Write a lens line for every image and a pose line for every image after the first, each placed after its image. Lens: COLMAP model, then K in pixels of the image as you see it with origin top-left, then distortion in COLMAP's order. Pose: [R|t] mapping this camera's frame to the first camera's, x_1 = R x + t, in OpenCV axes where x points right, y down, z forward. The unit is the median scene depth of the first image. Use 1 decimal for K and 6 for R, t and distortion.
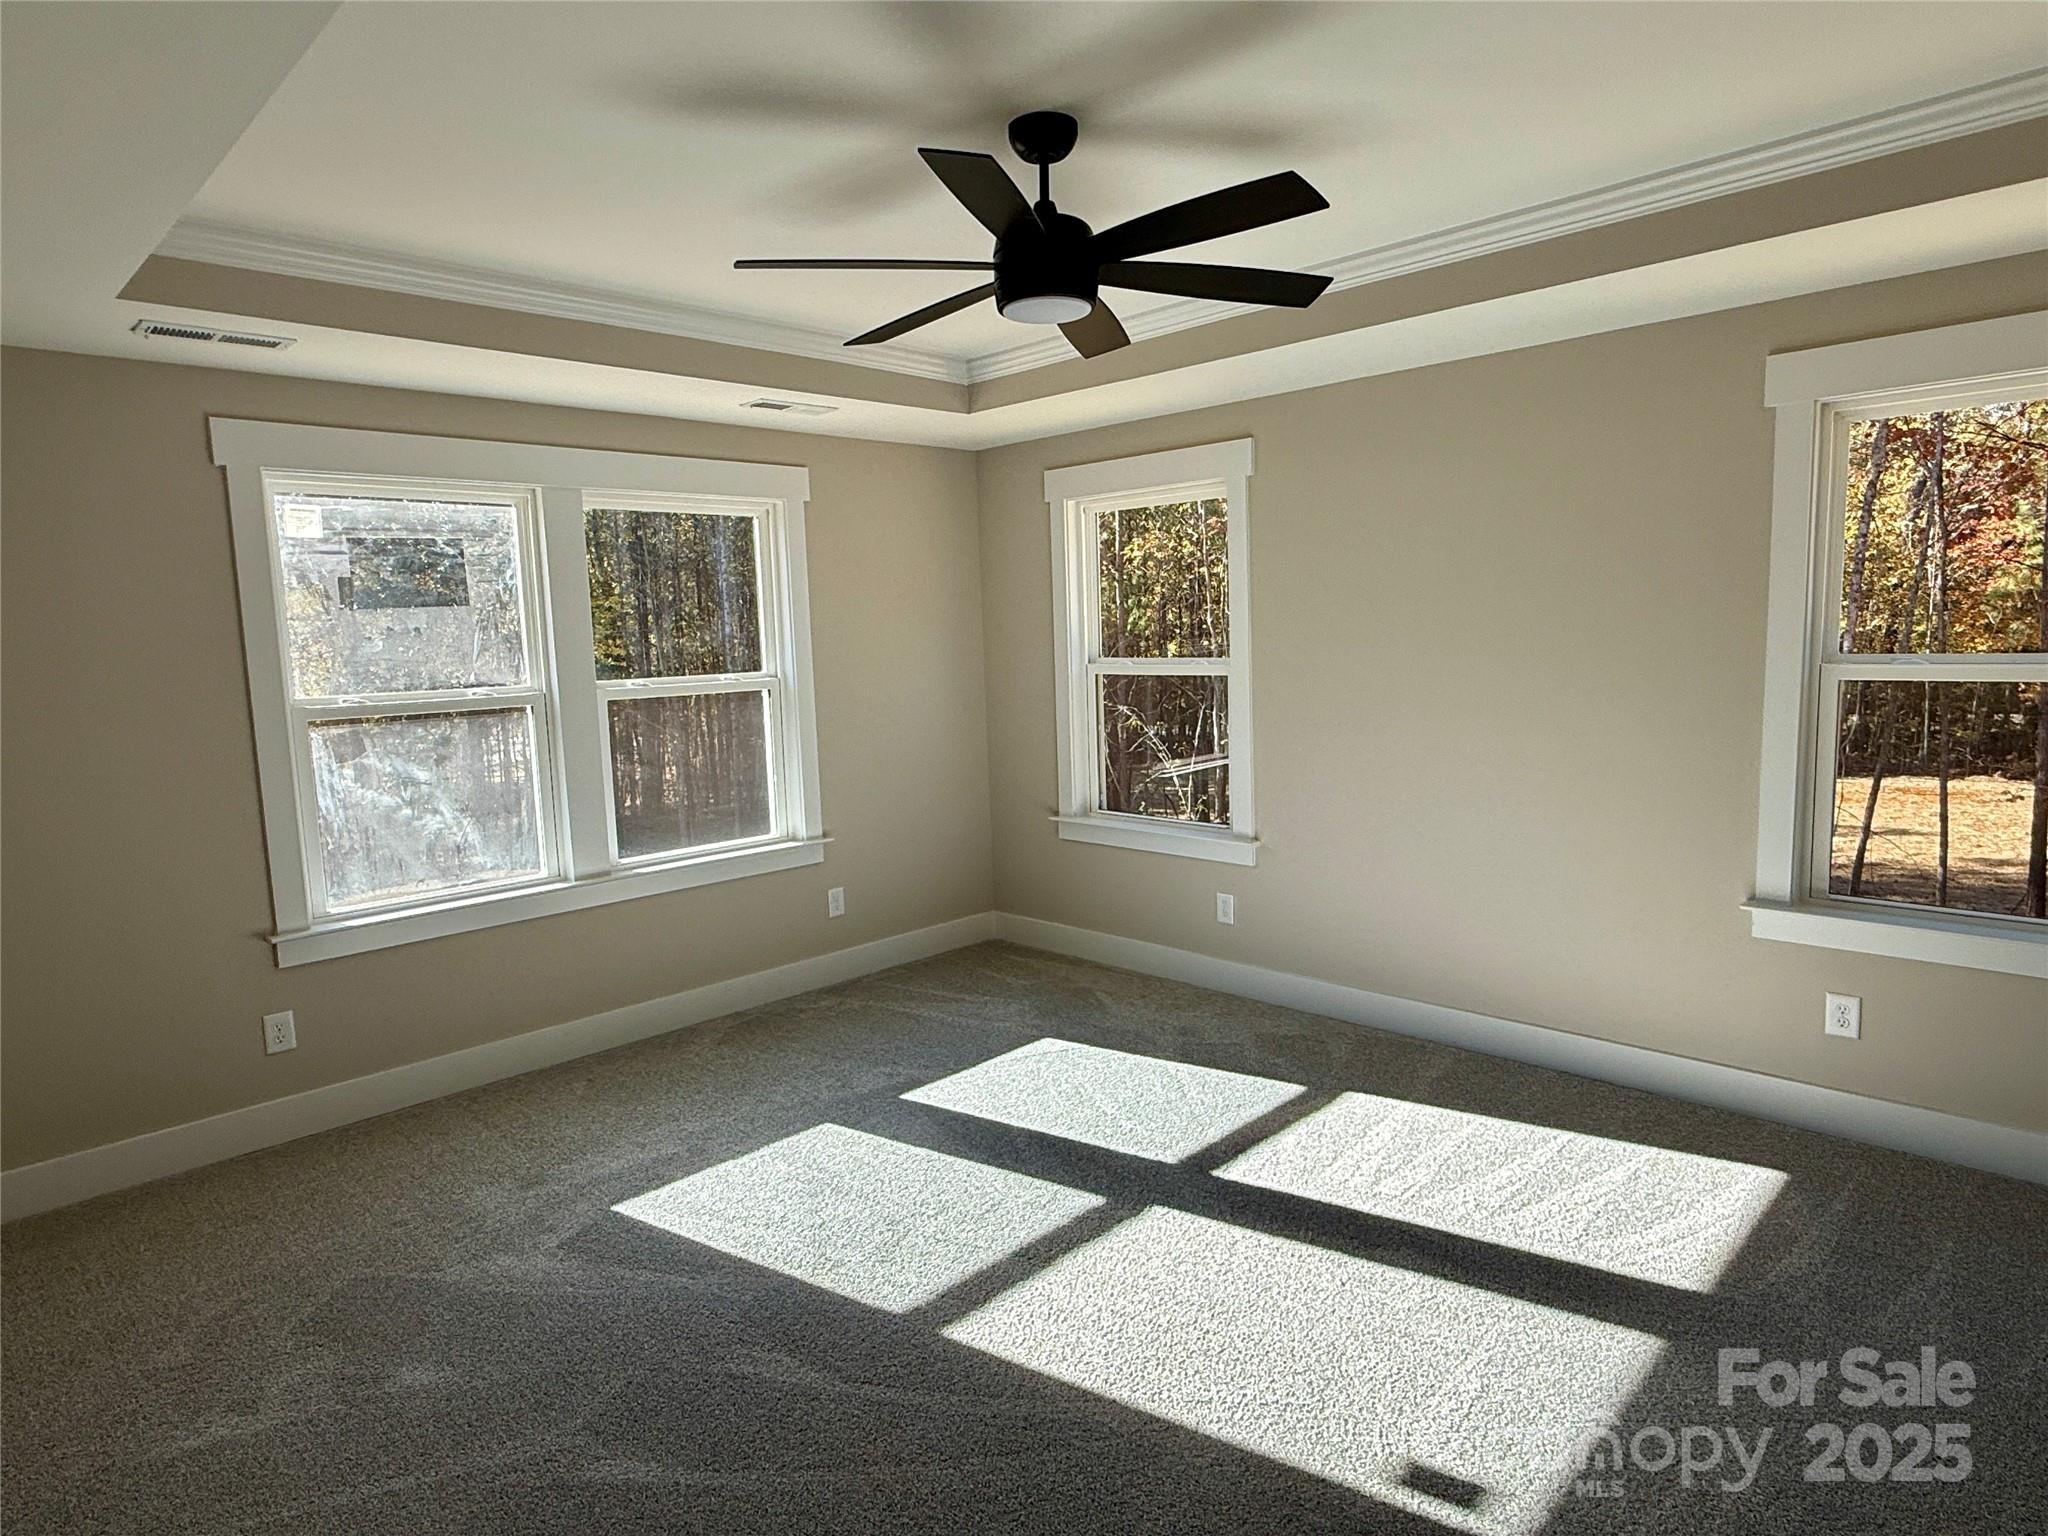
lens RADIAL K [[1238.3, 0, 1024.0], [0, 1238.3, 768.0], [0, 0, 1]] dist [-0.000603, 0.000245]
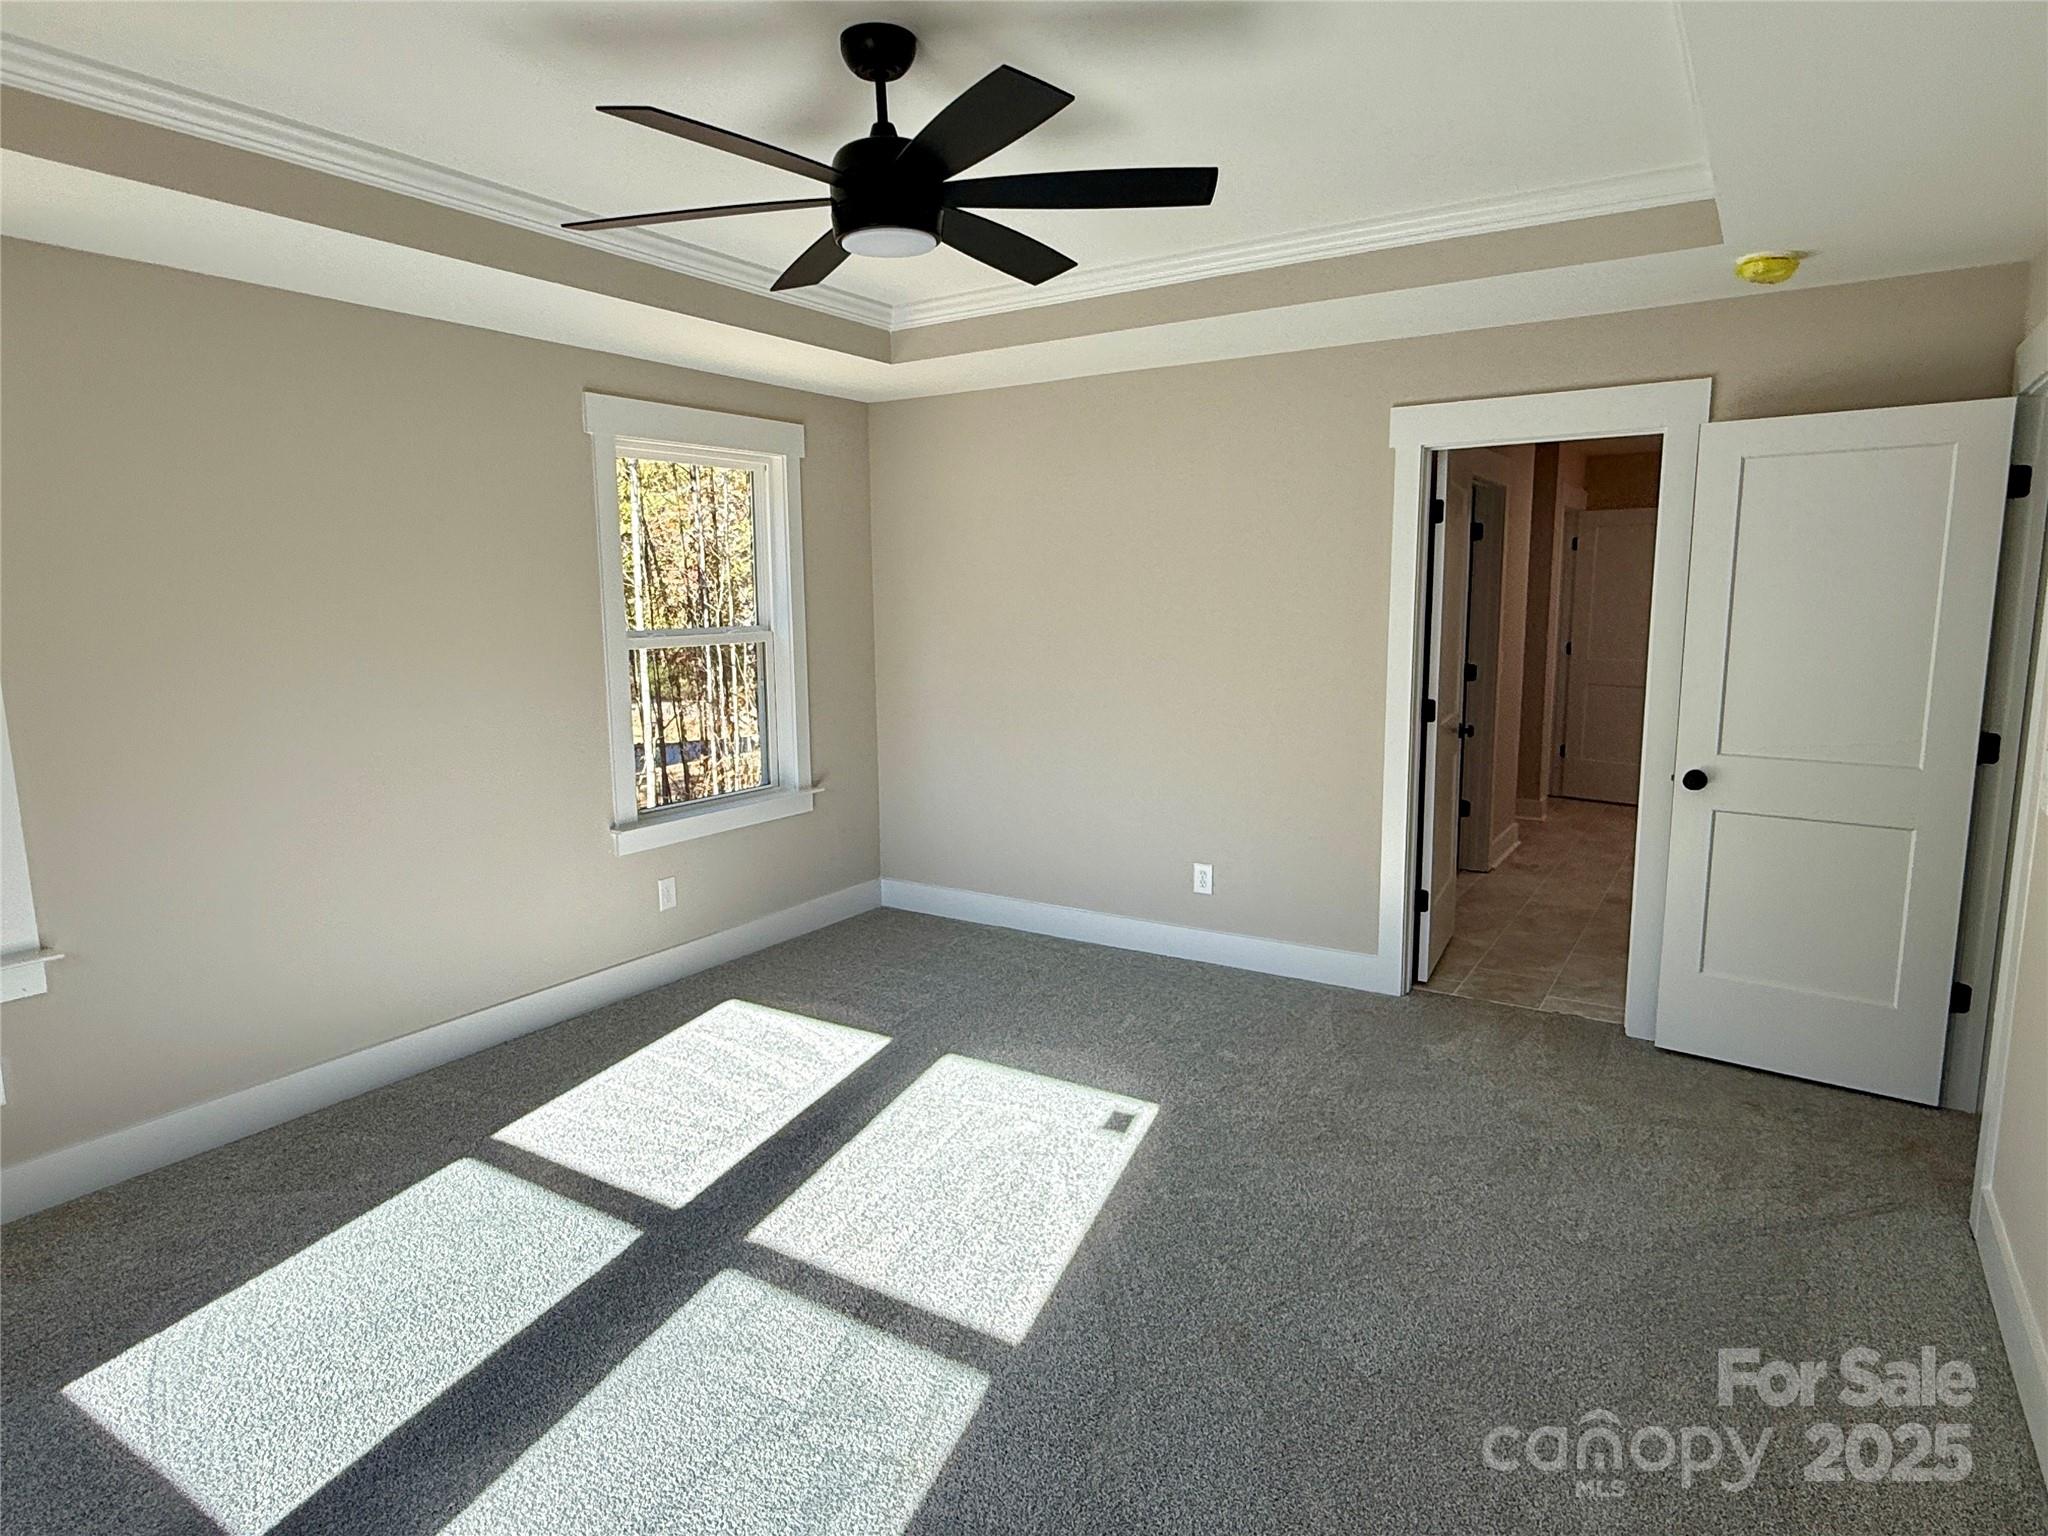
lens RADIAL K [[1182.1, 0, 1009.8], [0, 1182.1, 765.5], [0, 0, 1]] dist [0.001600, 0.002261]
pose [[-0.201098, -0.120670, 0.972110, -0.707649], [0.132656, 0.979887, 0.149077, -0.089233], [-0.970547, 0.158936, -0.181046, 0.873910]]
